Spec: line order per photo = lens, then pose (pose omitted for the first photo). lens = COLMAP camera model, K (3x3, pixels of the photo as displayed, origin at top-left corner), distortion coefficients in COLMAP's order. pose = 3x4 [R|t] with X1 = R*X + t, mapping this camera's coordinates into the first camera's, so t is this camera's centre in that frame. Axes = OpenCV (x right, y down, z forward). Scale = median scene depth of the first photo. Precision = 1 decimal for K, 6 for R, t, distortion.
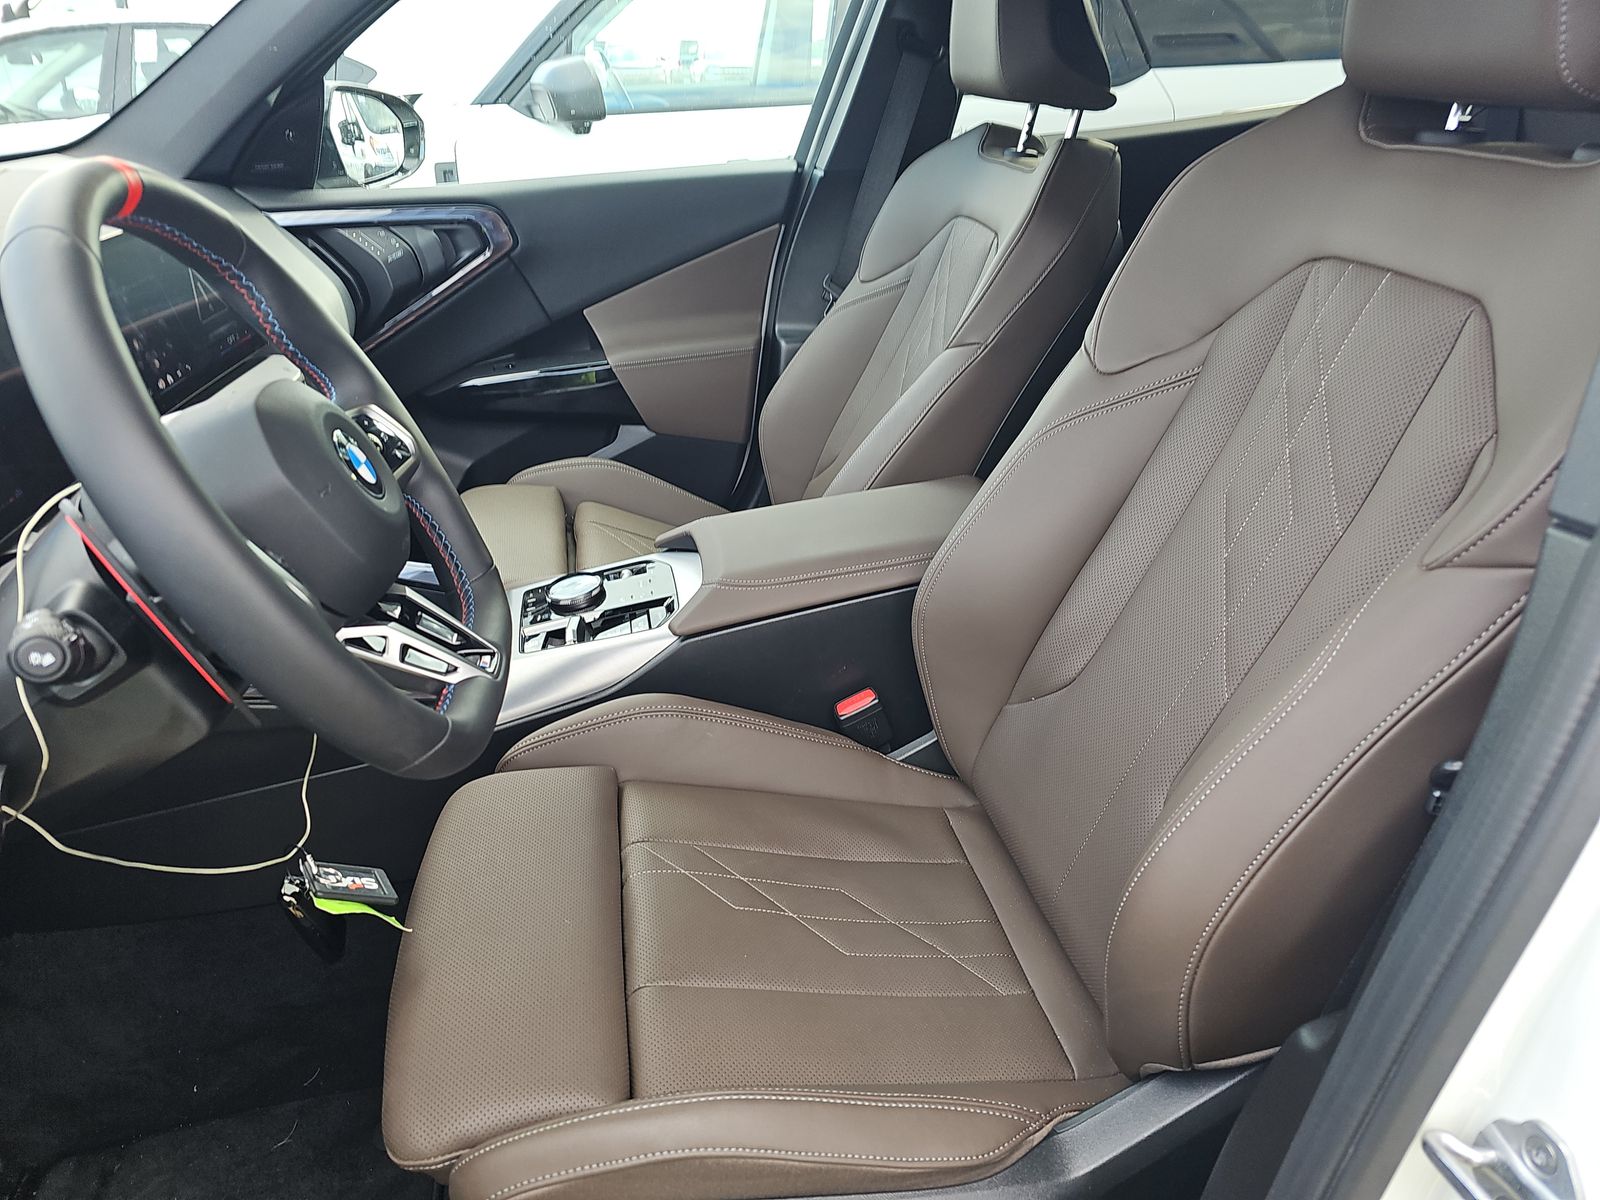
lens RADIAL K [[1045.8, 0, 800.0], [0, 1045.8, 600.0], [0, 0, 1]] dist [0.057838, -0.044435]
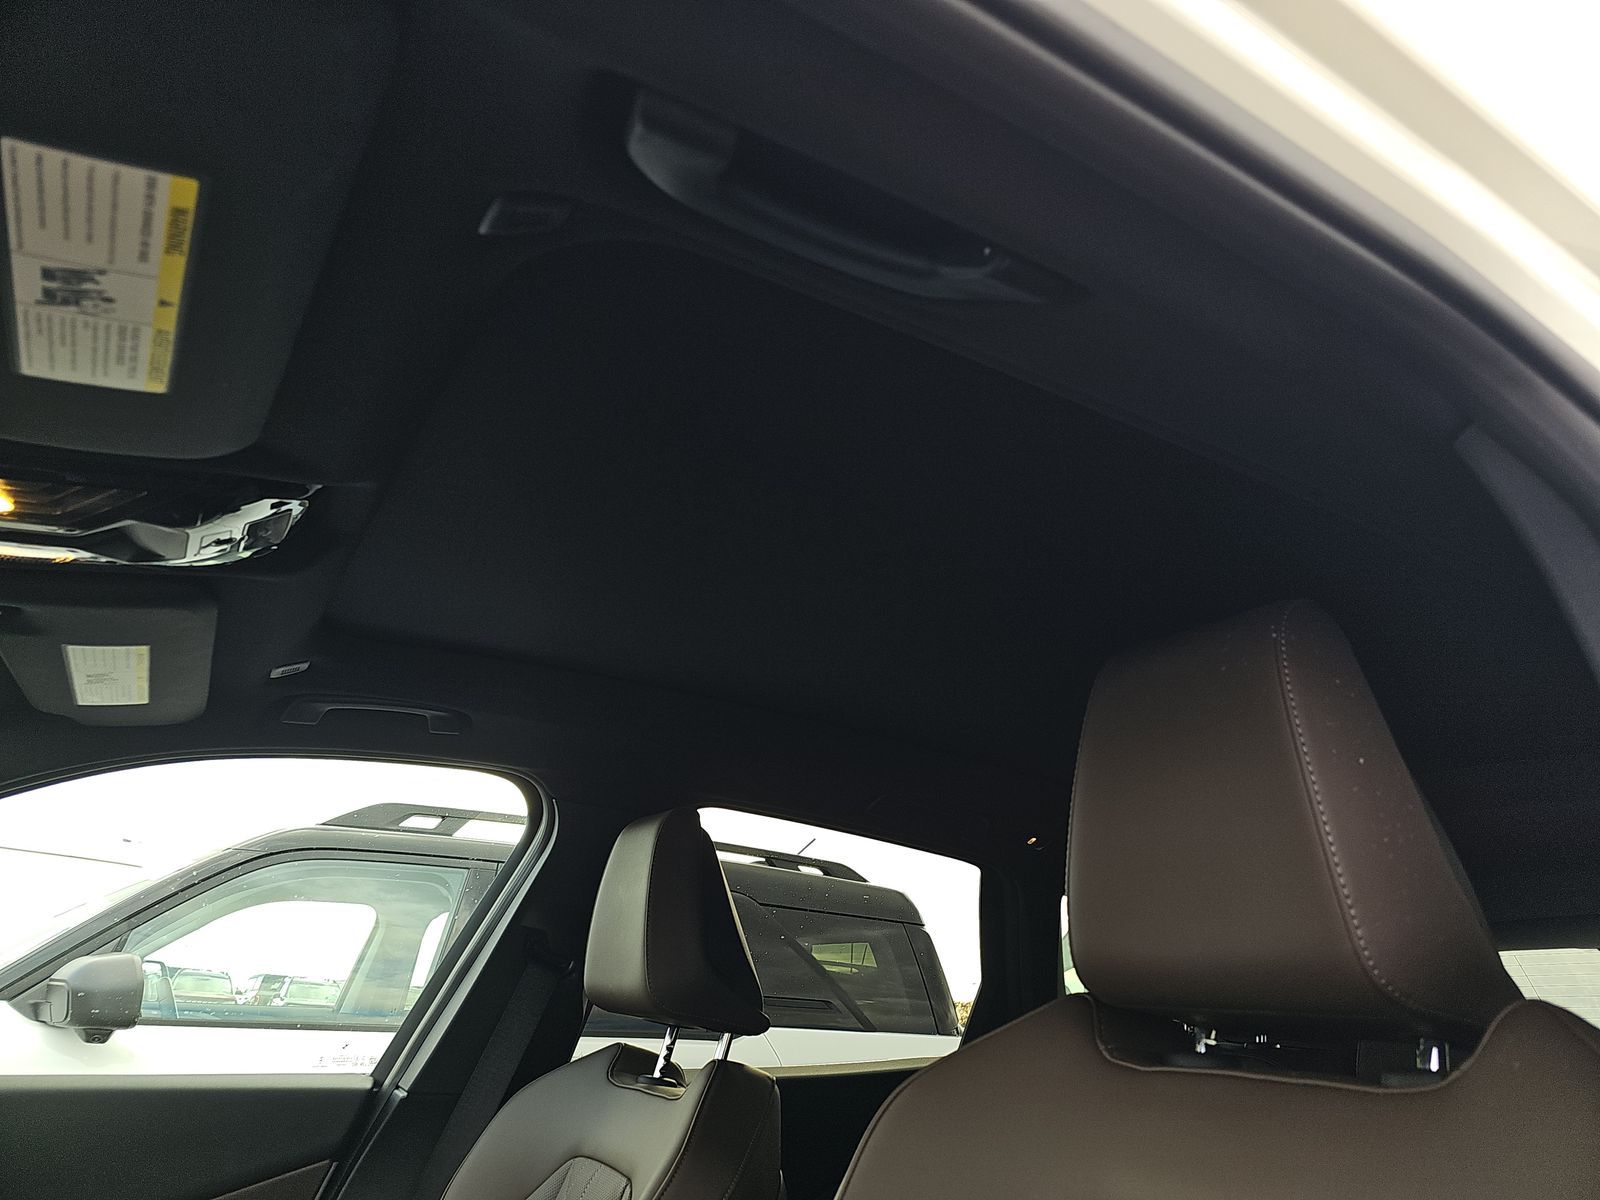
lens RADIAL K [[1045.8, 0, 800.0], [0, 1045.8, 600.0], [0, 0, 1]] dist [0.057838, -0.044435]
pose [[0.936598, 0.208205, 0.281844, -0.003136], [0.076629, 0.663164, -0.744541, -0.034602], [-0.341926, 0.718932, 0.605164, 0.152940]]
